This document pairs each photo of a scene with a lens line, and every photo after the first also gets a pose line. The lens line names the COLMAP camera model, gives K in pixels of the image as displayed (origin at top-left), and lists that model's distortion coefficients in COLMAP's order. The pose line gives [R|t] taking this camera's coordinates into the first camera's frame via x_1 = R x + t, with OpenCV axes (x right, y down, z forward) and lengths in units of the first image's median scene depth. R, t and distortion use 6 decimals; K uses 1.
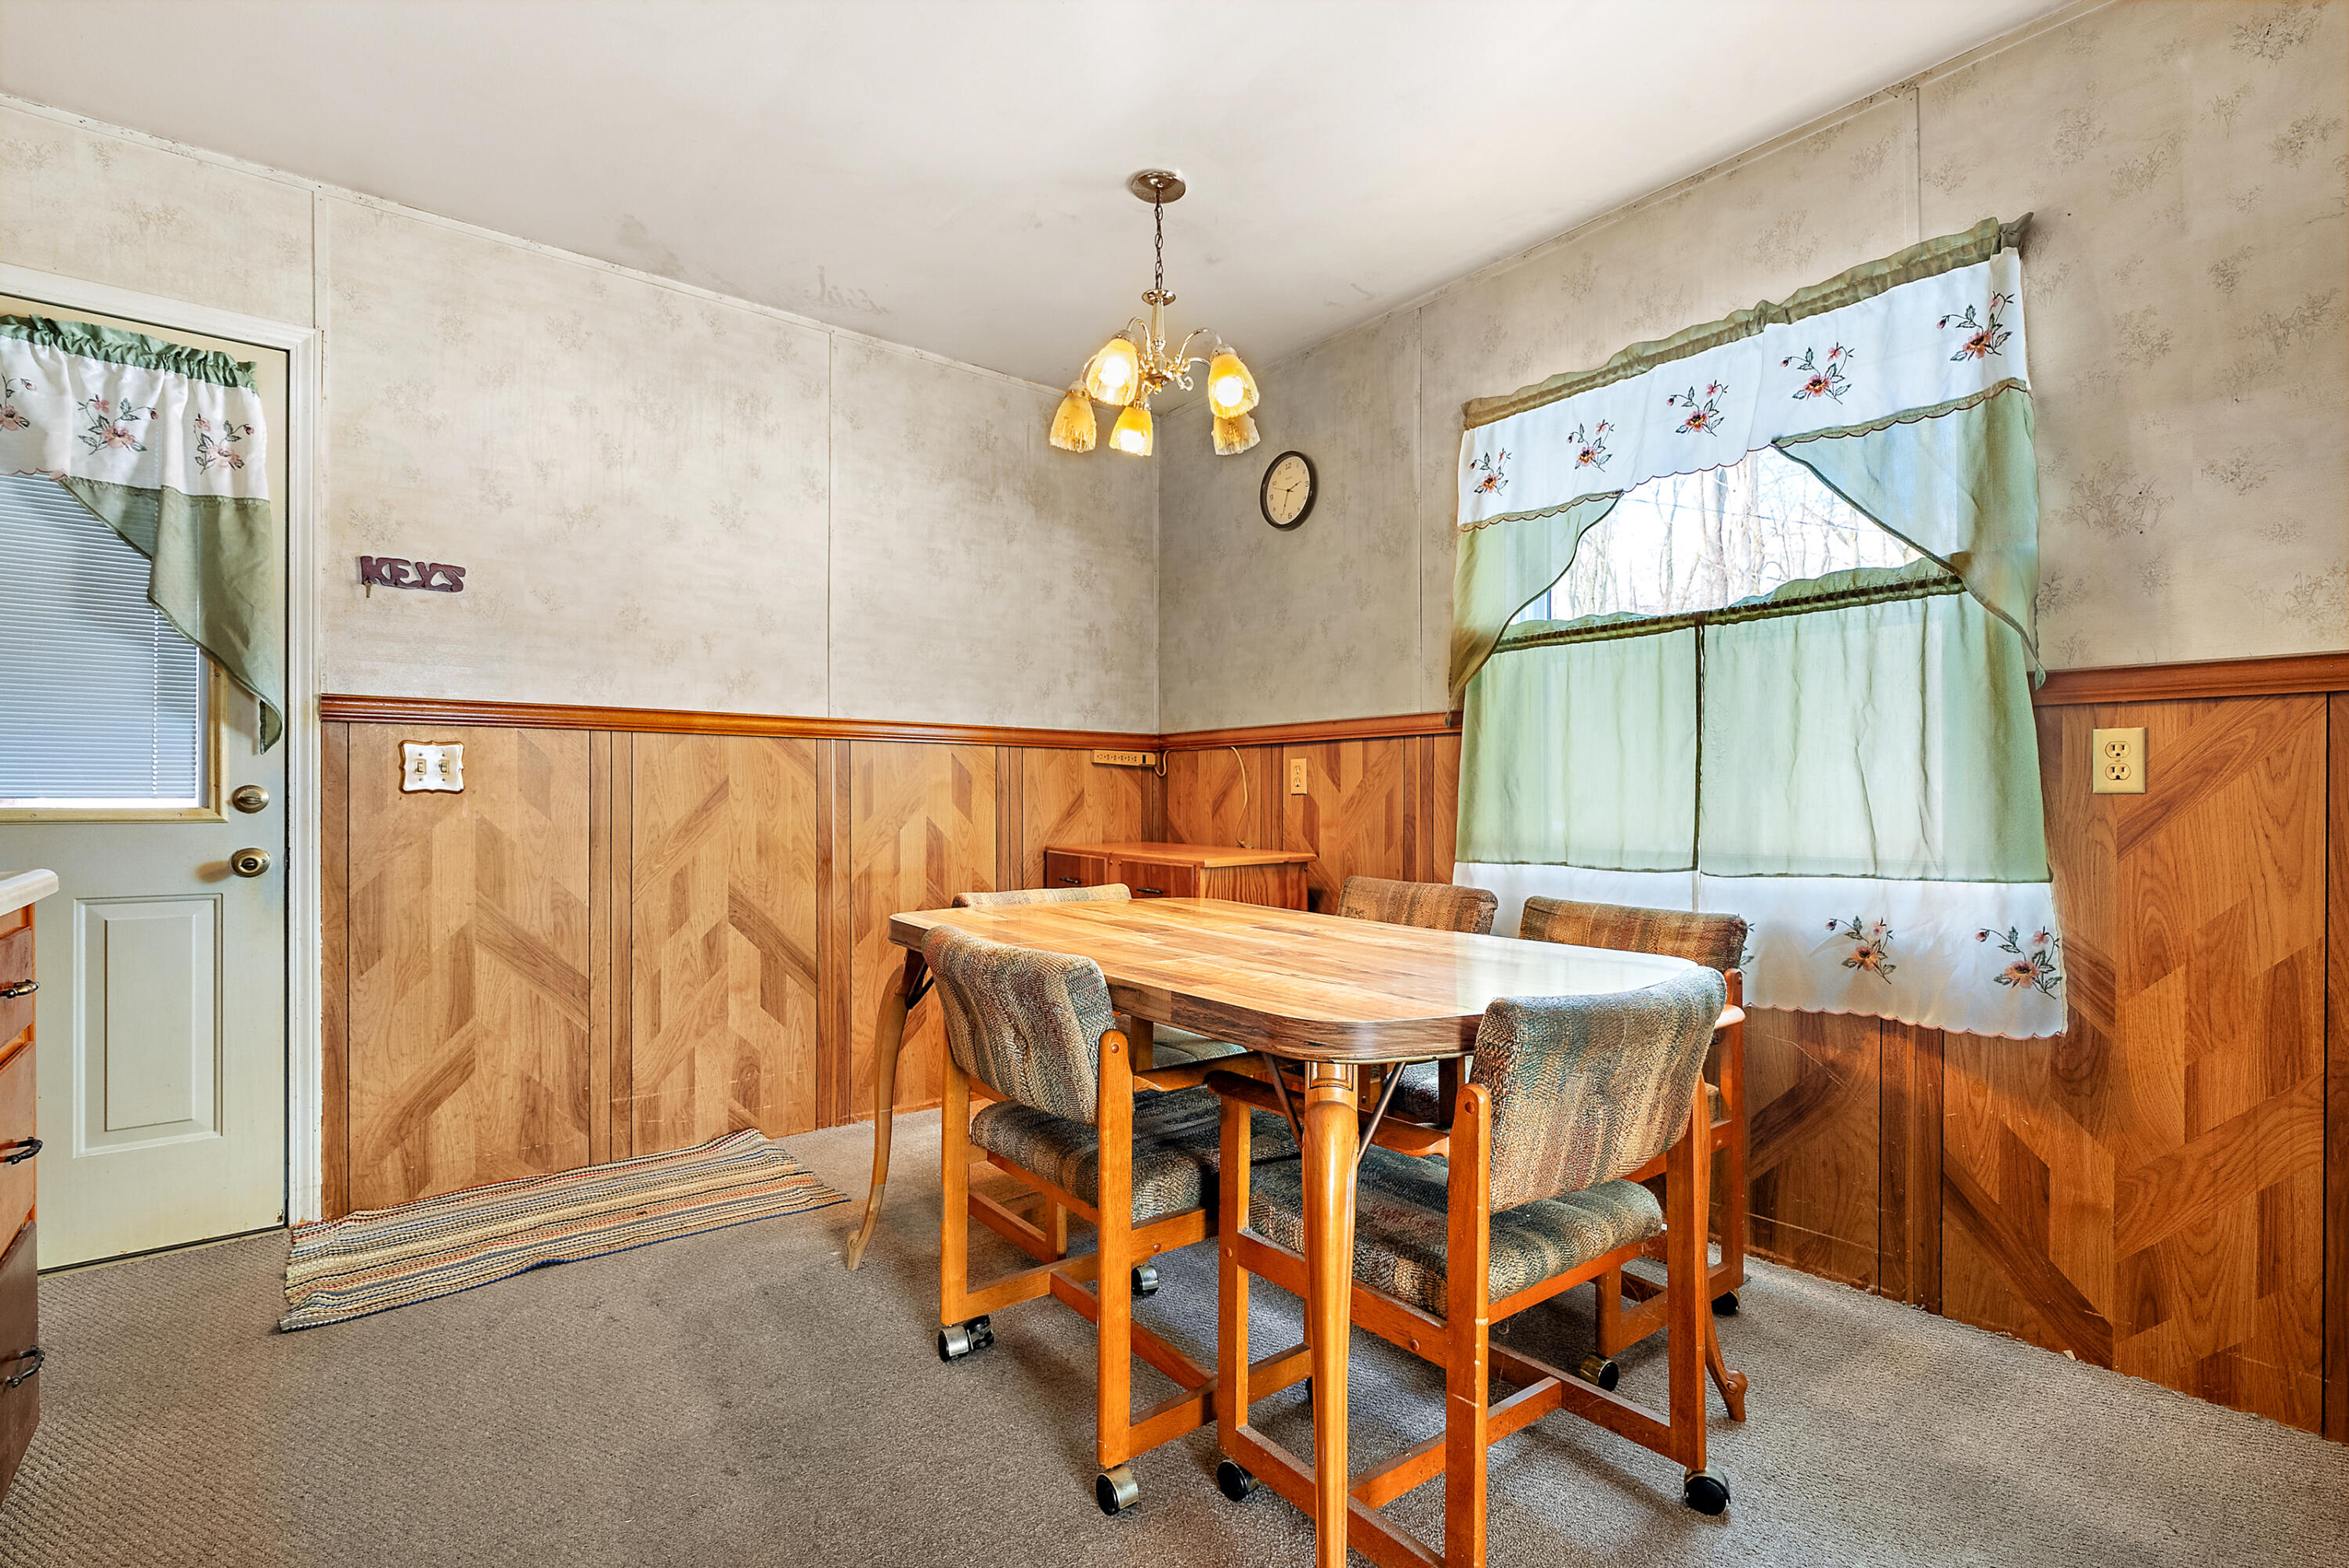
lens RADIAL K [[1072.1, 0, 1174.1], [0, 1072.1, 797.2], [0, 0, 1]] dist [-0.004096, -0.000048]
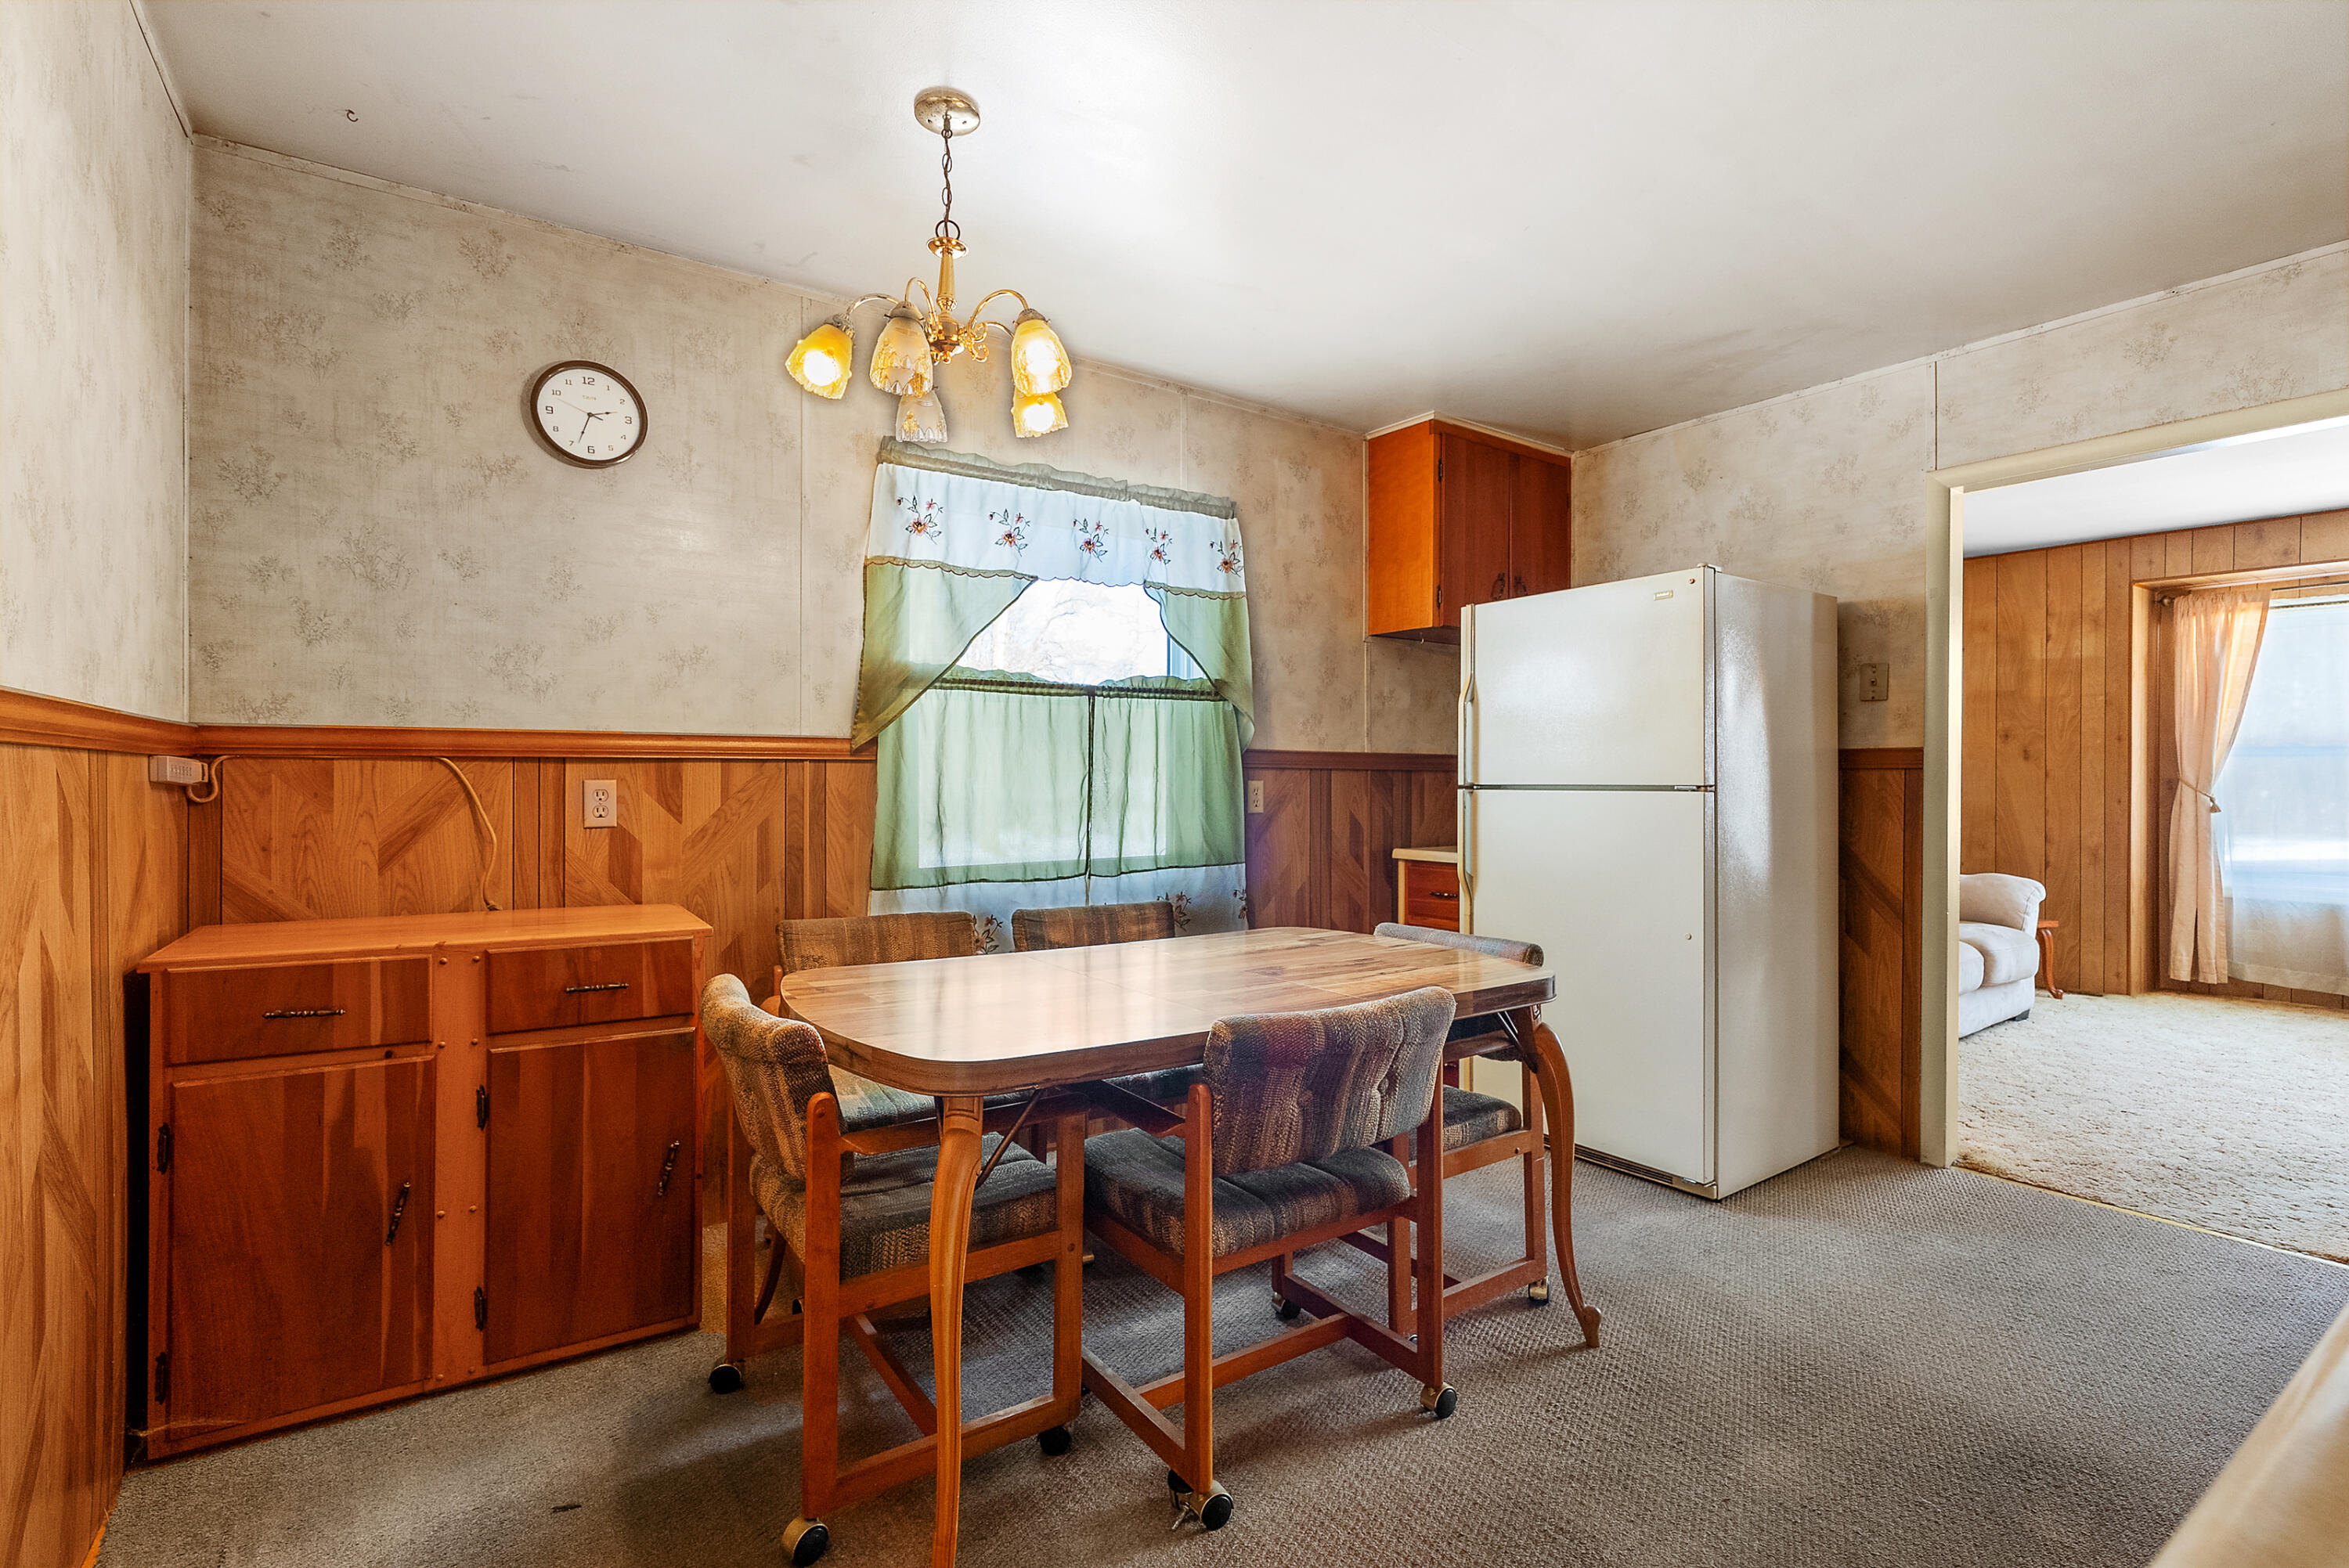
lens RADIAL K [[1062.7, 0, 1183.0], [0, 1062.7, 776.7], [0, 0, 1]] dist [-0.001276, 0.000403]
pose [[0.069498, -0.001066, 0.997582, -0.770567], [-0.003330, 0.999994, 0.001300, -0.052663], [-0.997577, -0.003413, 0.069494, 0.707305]]
